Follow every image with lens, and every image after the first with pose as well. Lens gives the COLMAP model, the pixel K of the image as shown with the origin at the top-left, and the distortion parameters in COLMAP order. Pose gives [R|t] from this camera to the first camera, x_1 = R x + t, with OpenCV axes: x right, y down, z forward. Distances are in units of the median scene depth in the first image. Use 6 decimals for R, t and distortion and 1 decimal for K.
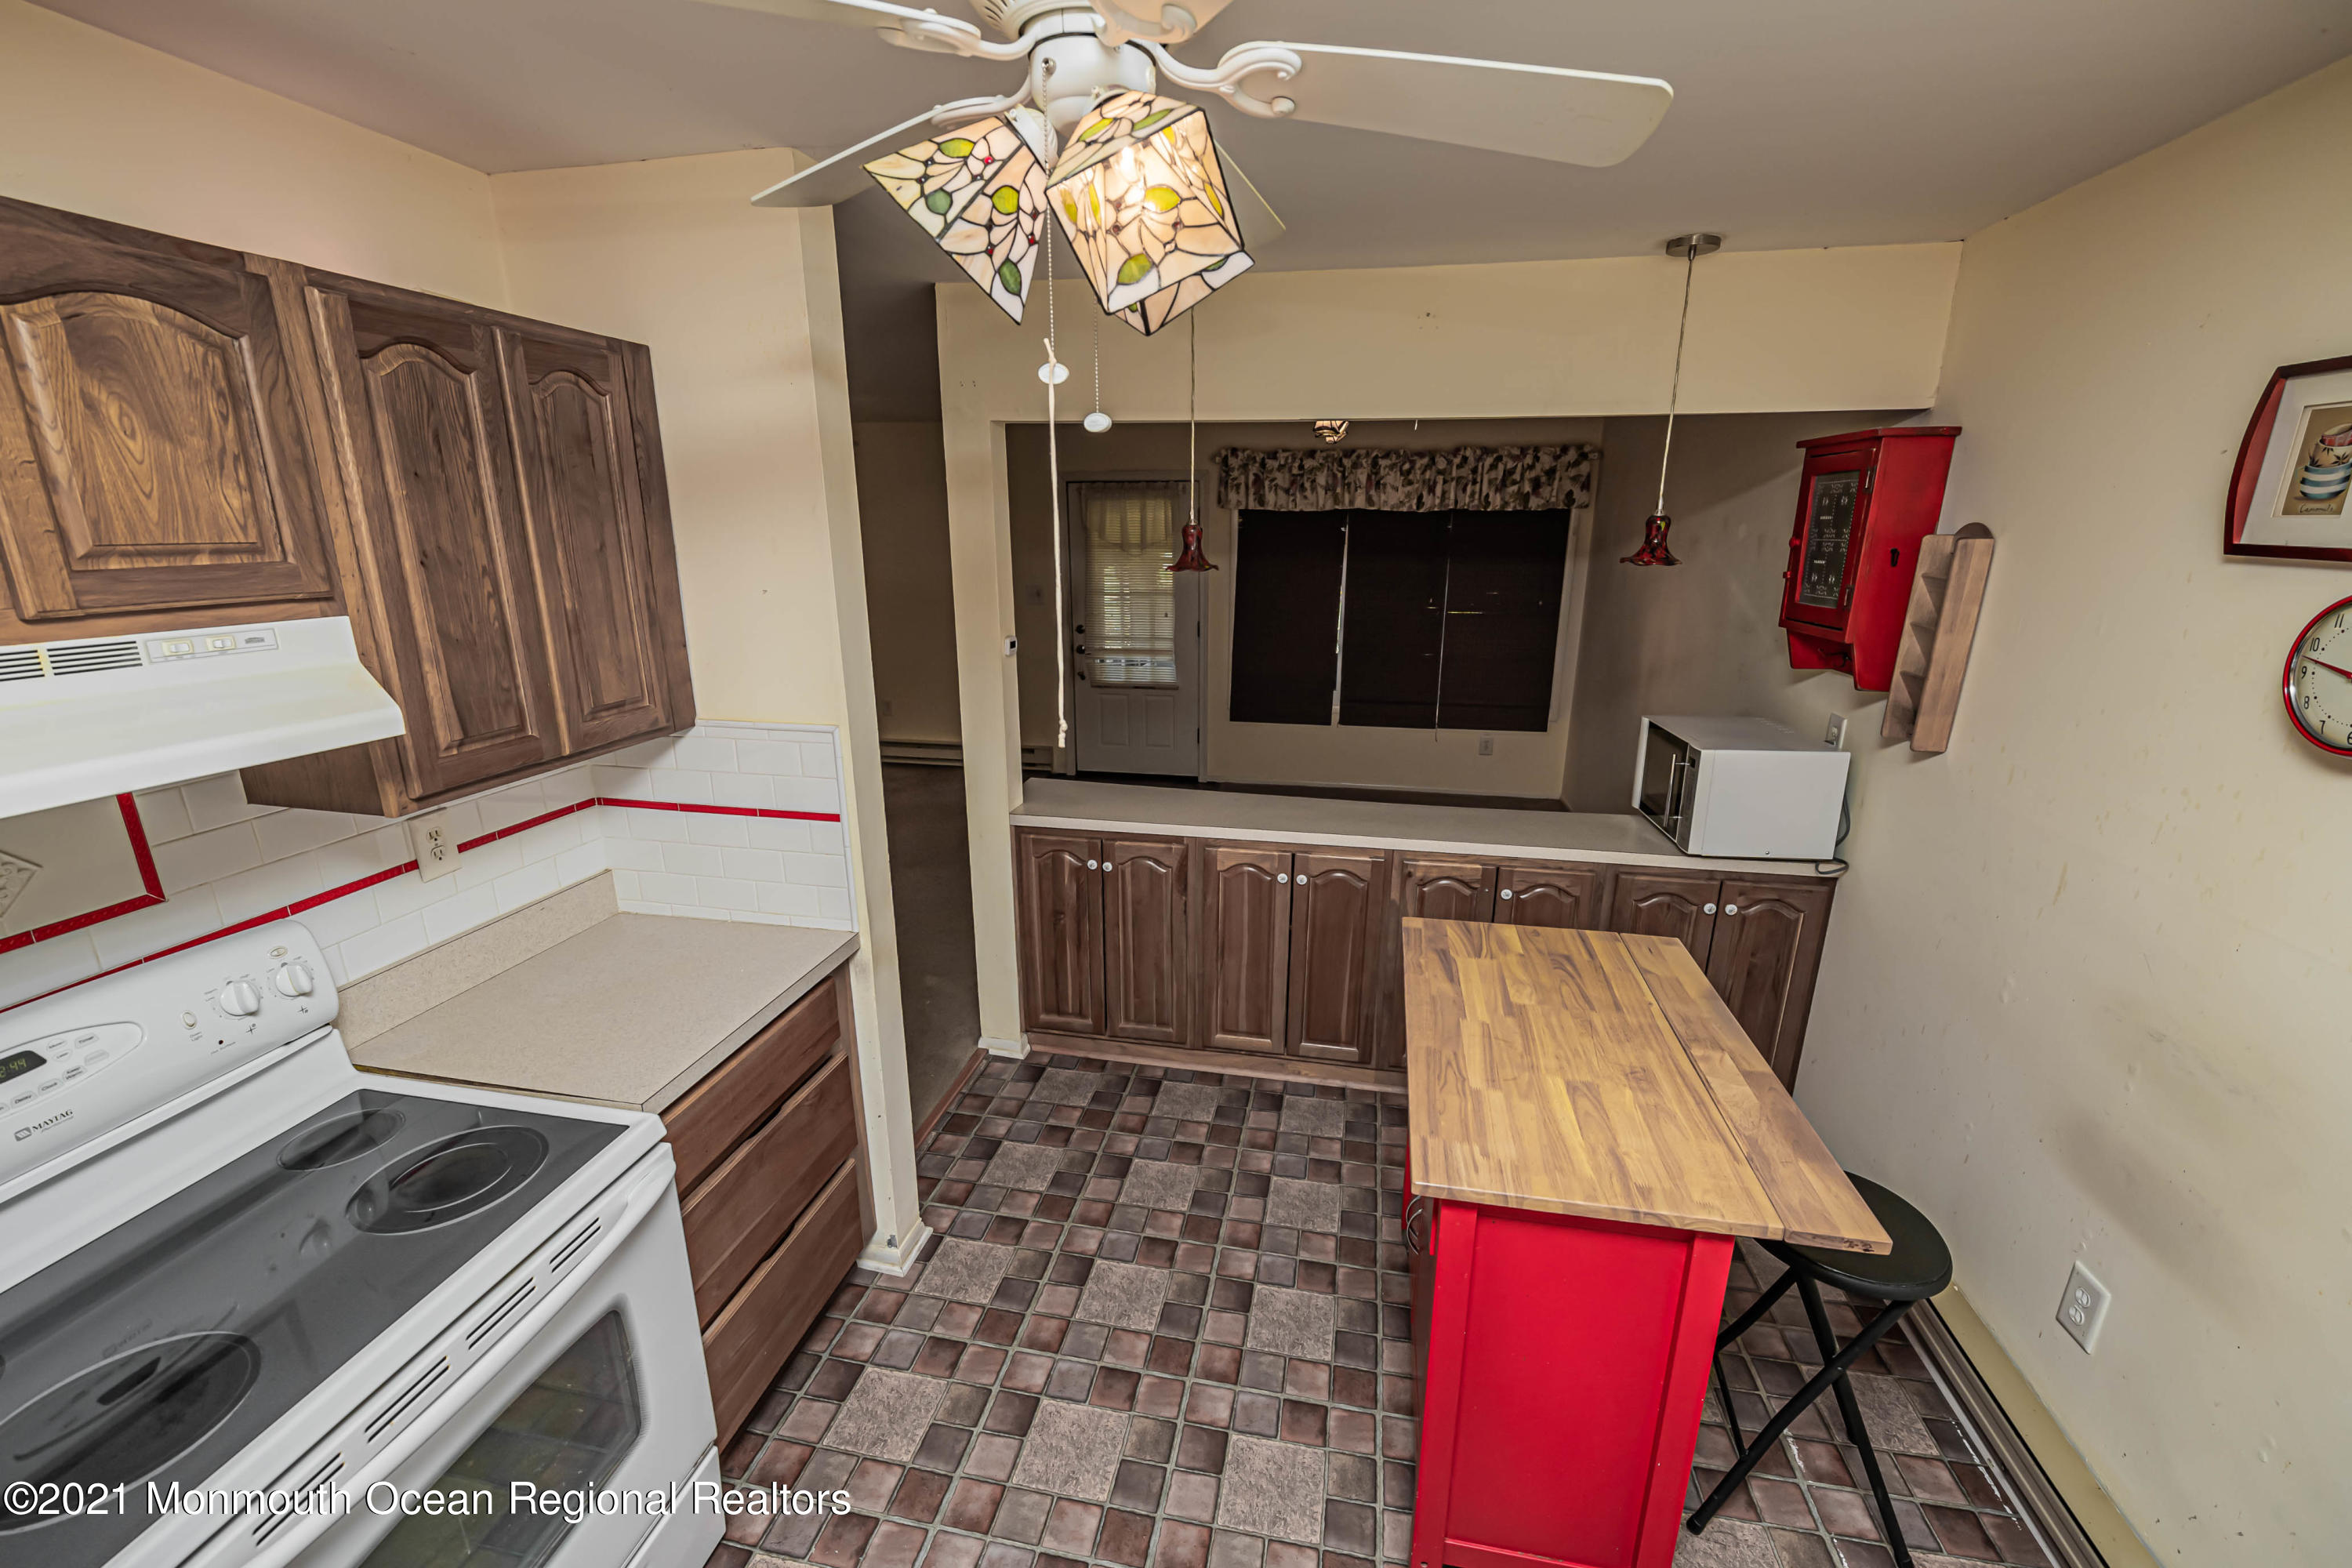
lens RADIAL K [[953.7, 0, 1176.0], [0, 953.7, 784.0], [0, 0, 1]] dist [-0.004587, -0.004289]
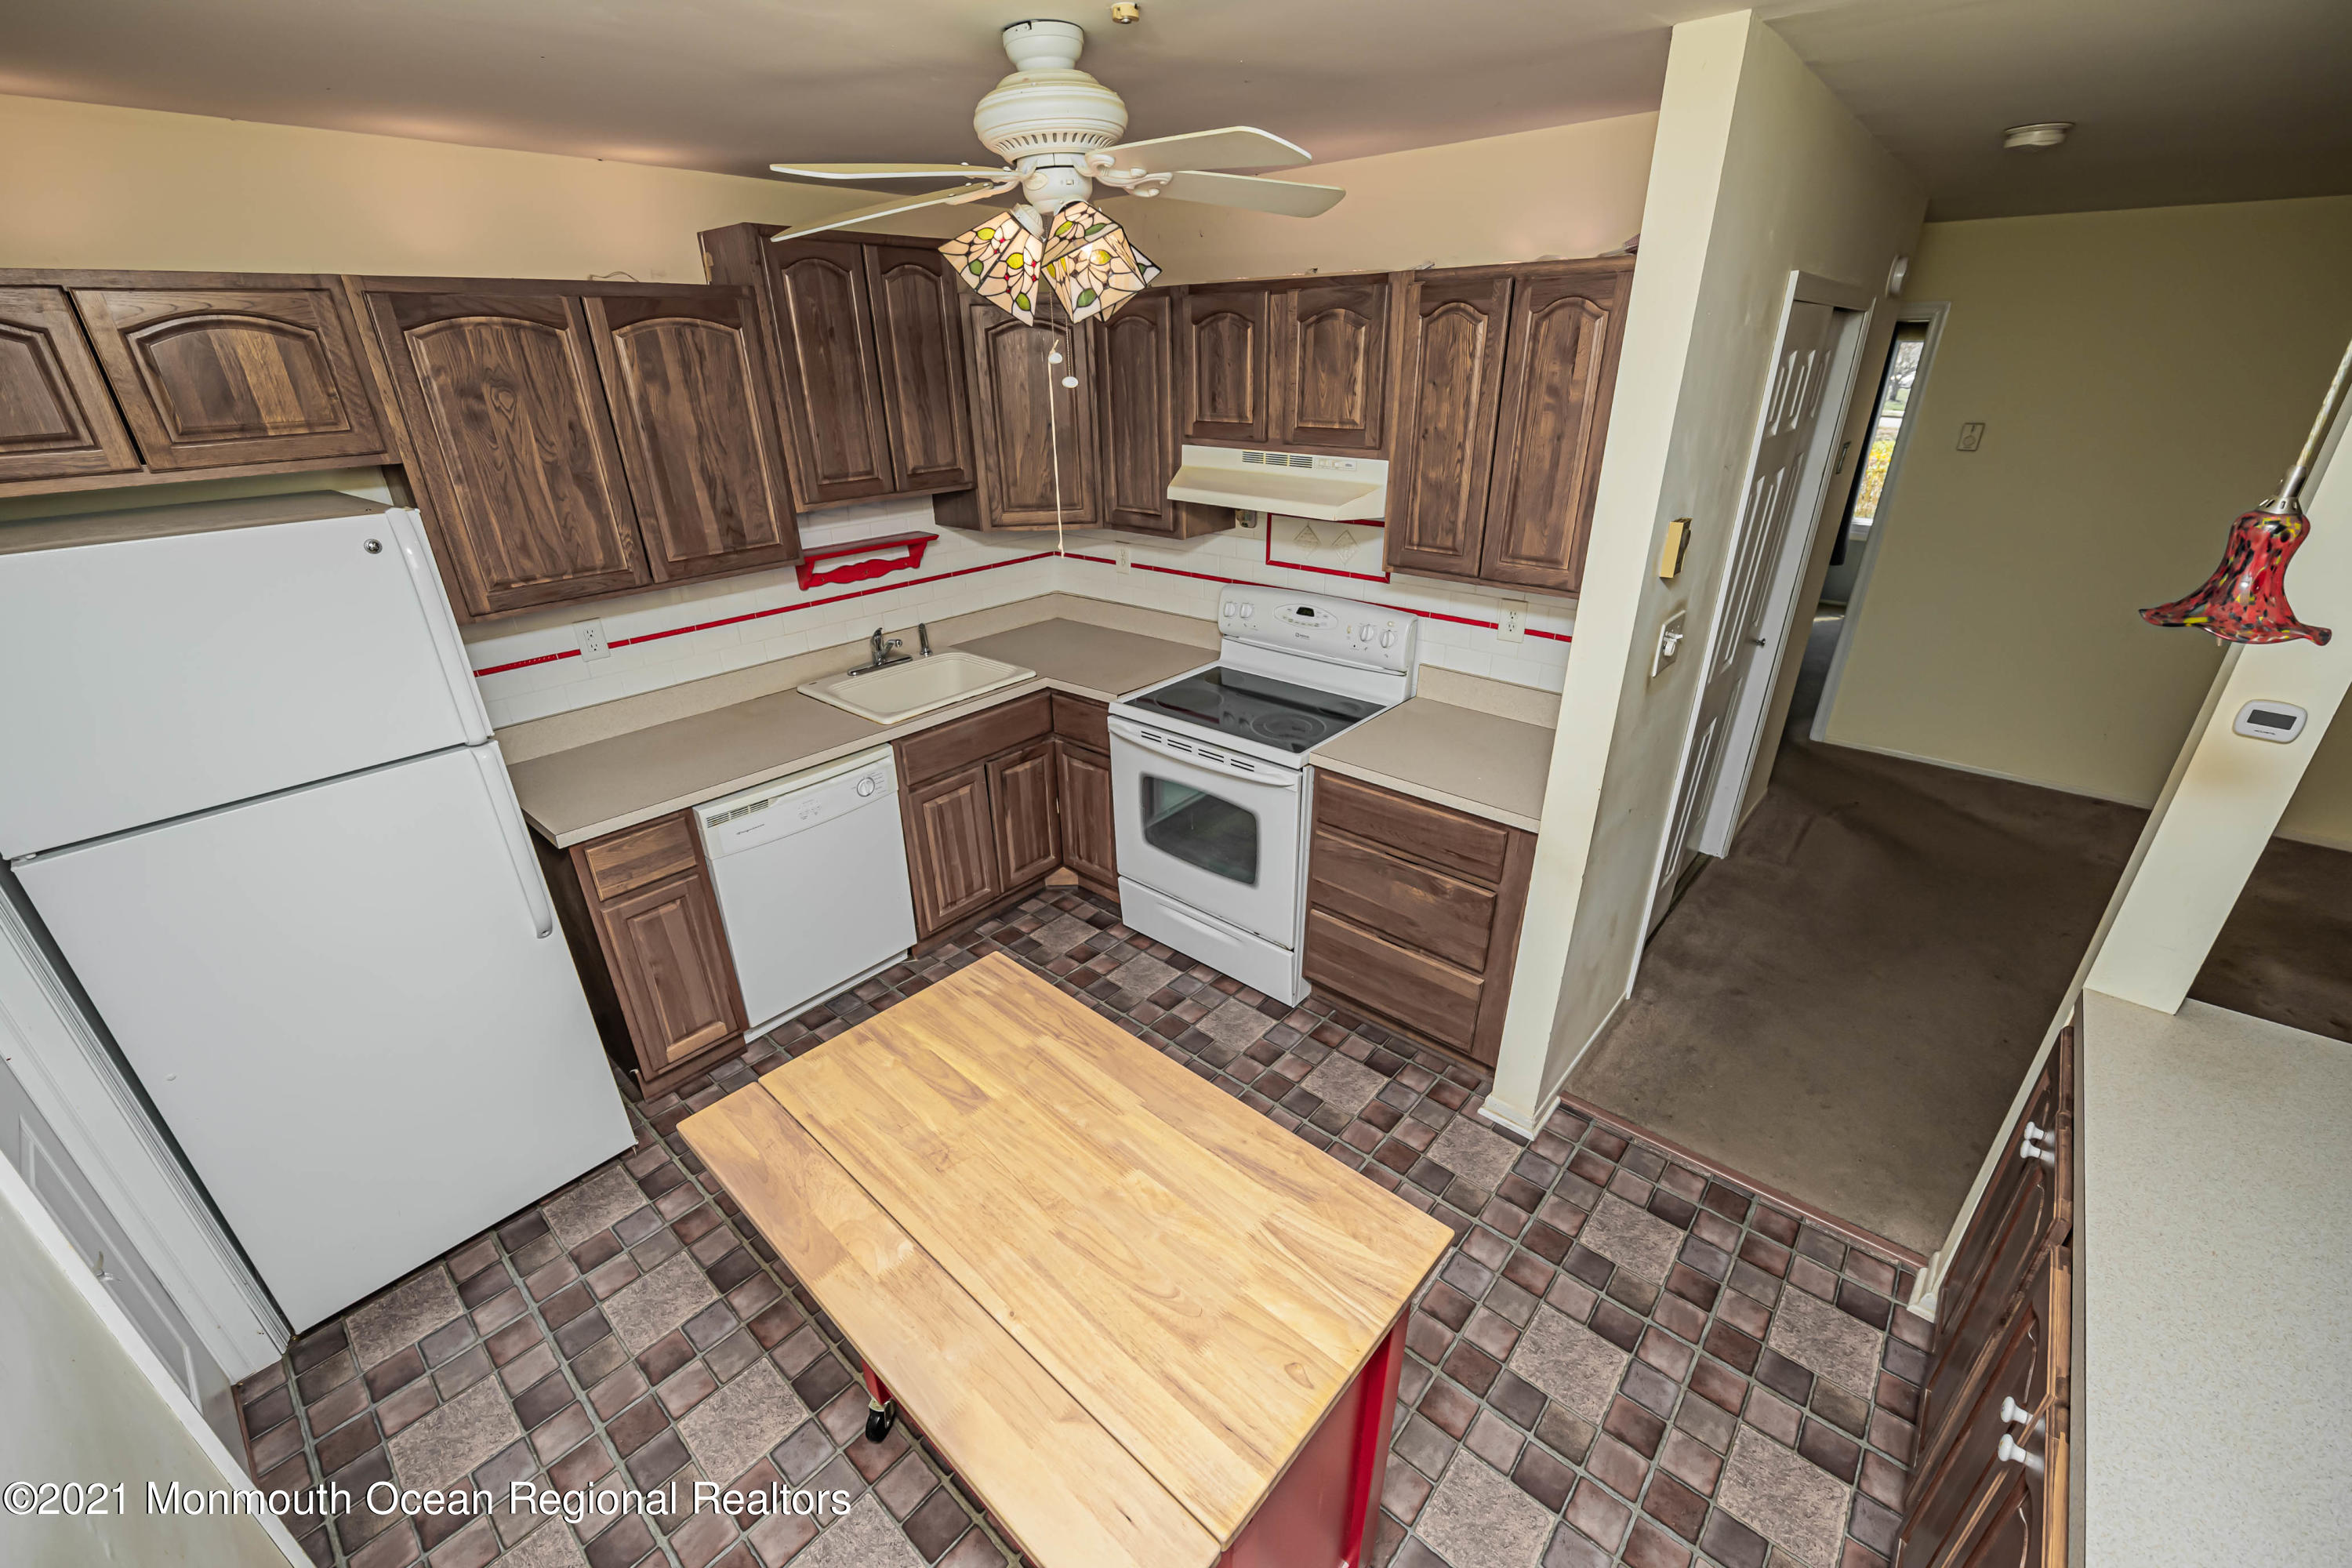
lens RADIAL K [[975.5, 0, 1141.2], [0, 975.5, 762.4], [0, 0, 1]] dist [0.018018, -0.000140]
pose [[-0.513038, 0.339919, -0.788192, 0.771515], [-0.214249, 0.838473, 0.501059, -0.362628], [0.831198, 0.425931, -0.357341, 1.016738]]
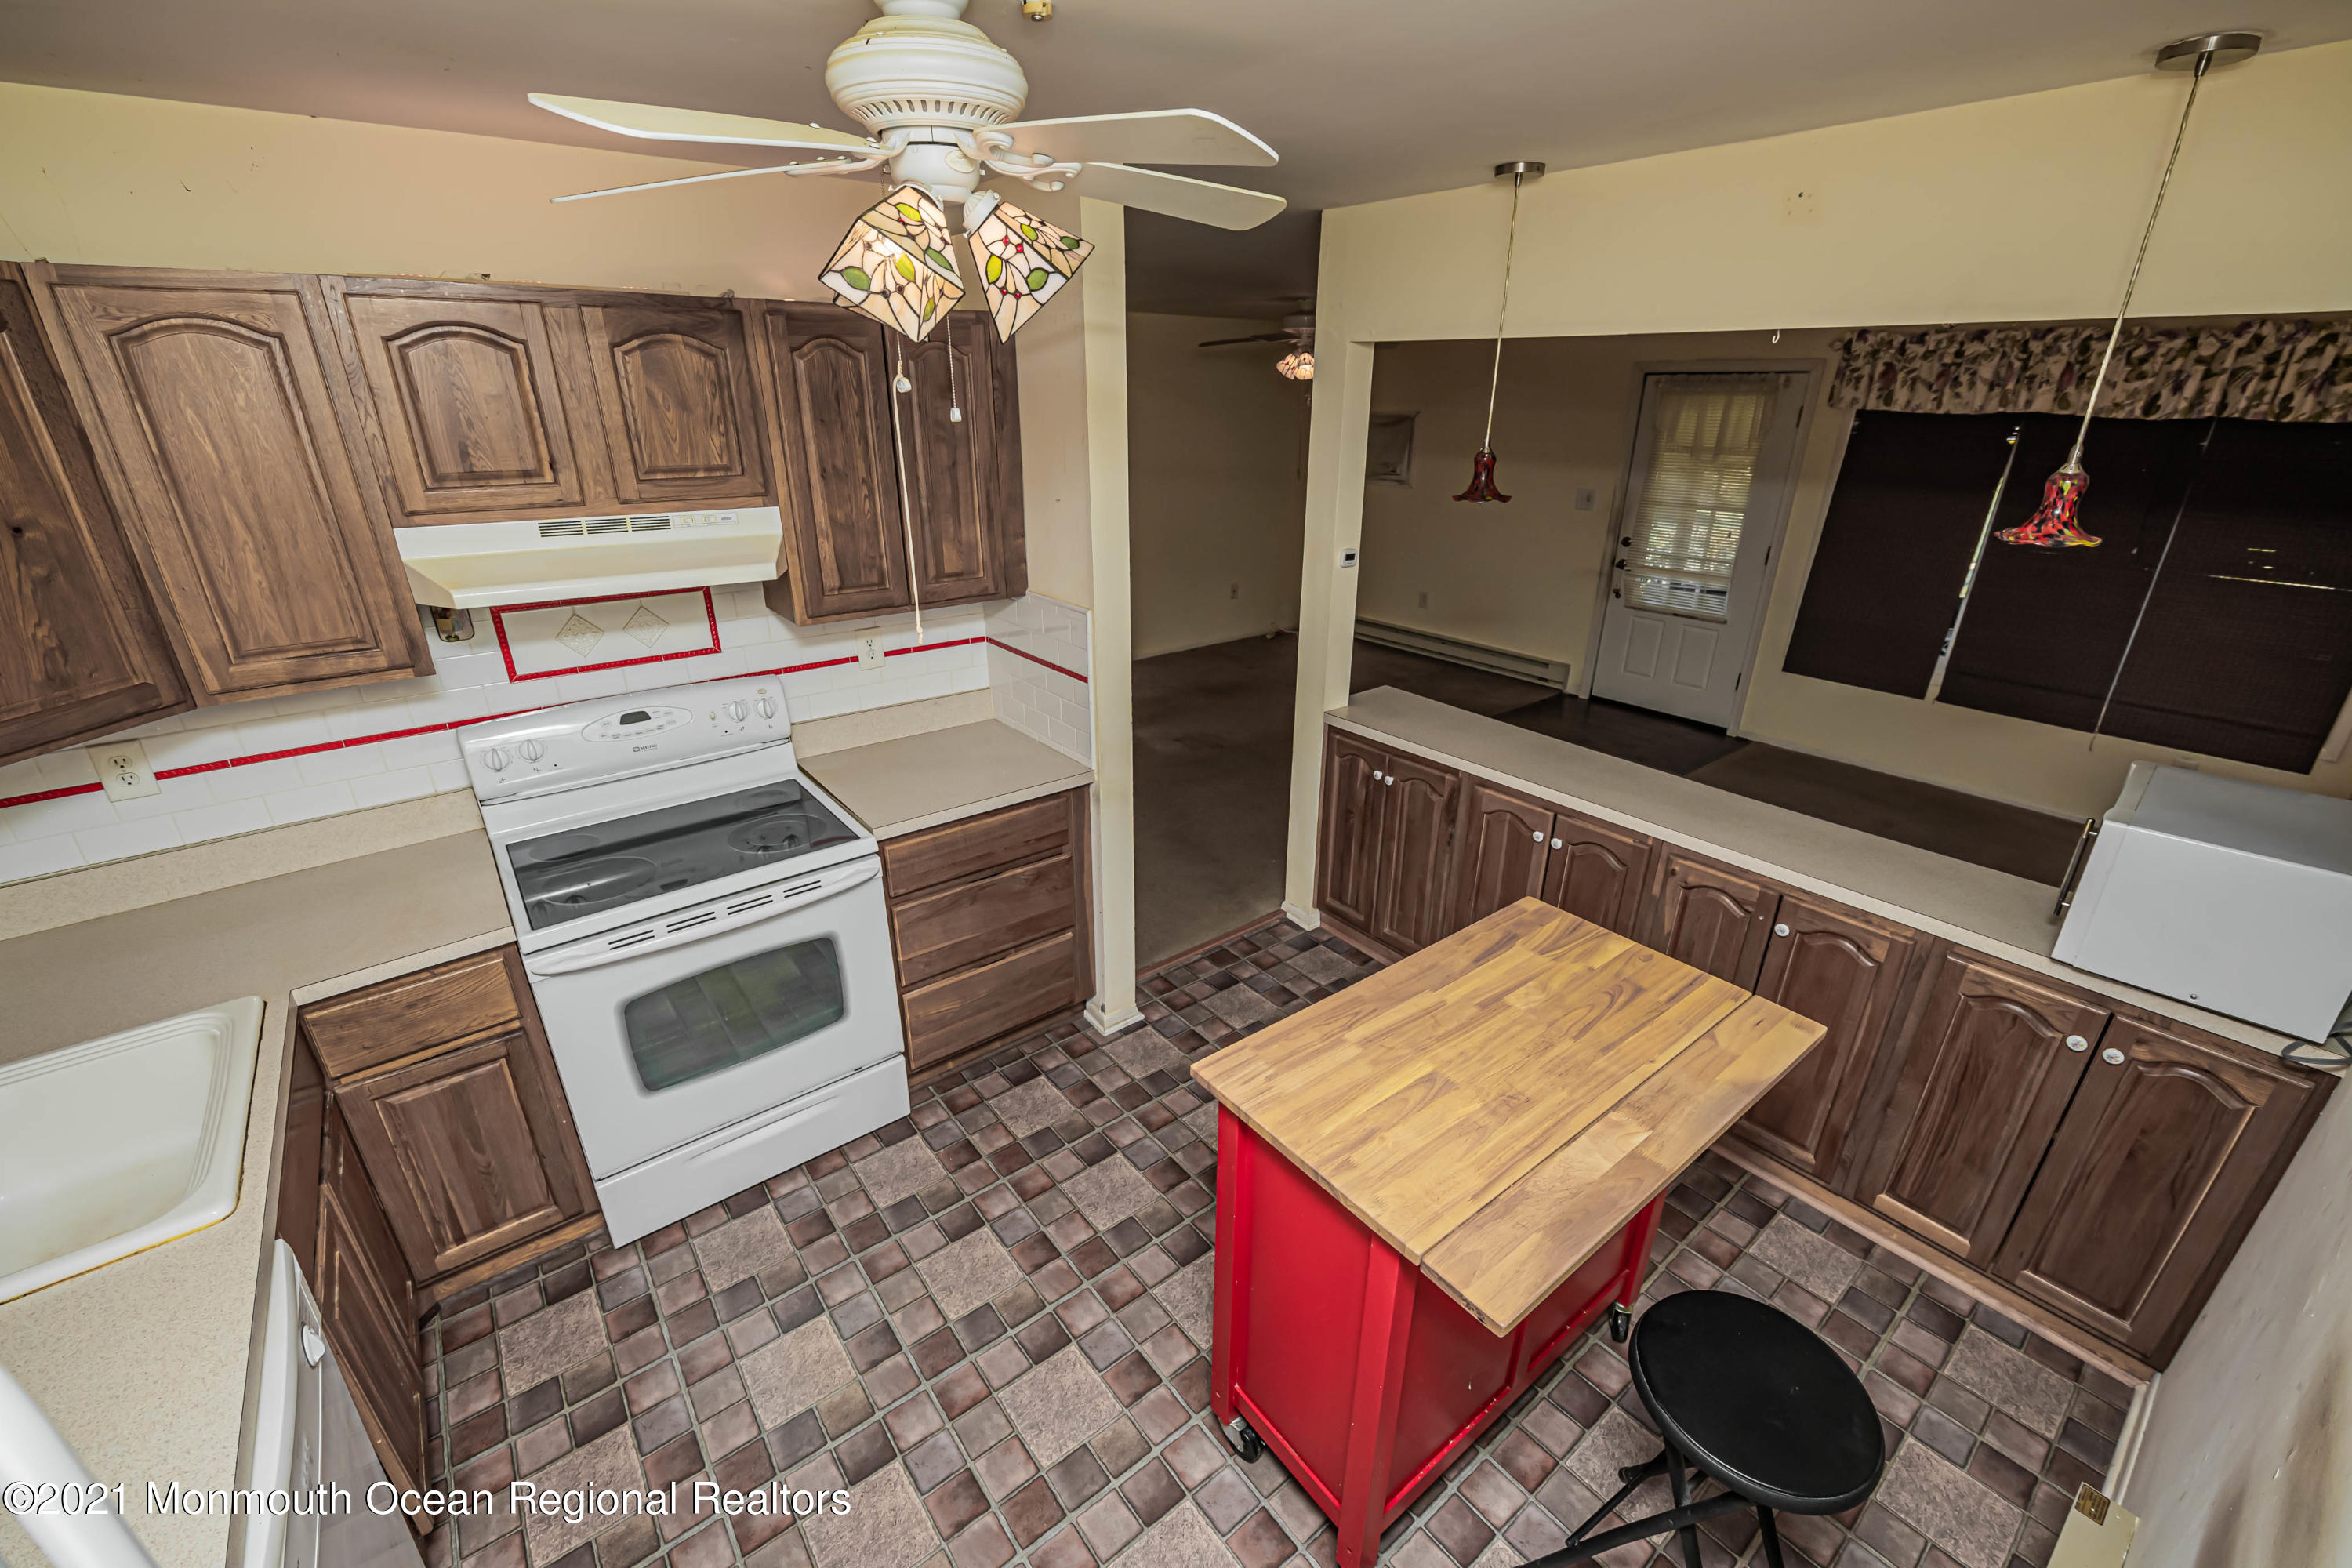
lens RADIAL K [[953.7, 0, 1176.0], [0, 953.7, 784.0], [0, 0, 1]] dist [-0.004587, -0.004289]
pose [[0.757822, 0.249007, -0.603077, 0.562619], [-0.175325, 0.968030, 0.179383, -0.082672], [0.628464, -0.030206, 0.777252, 0.056271]]
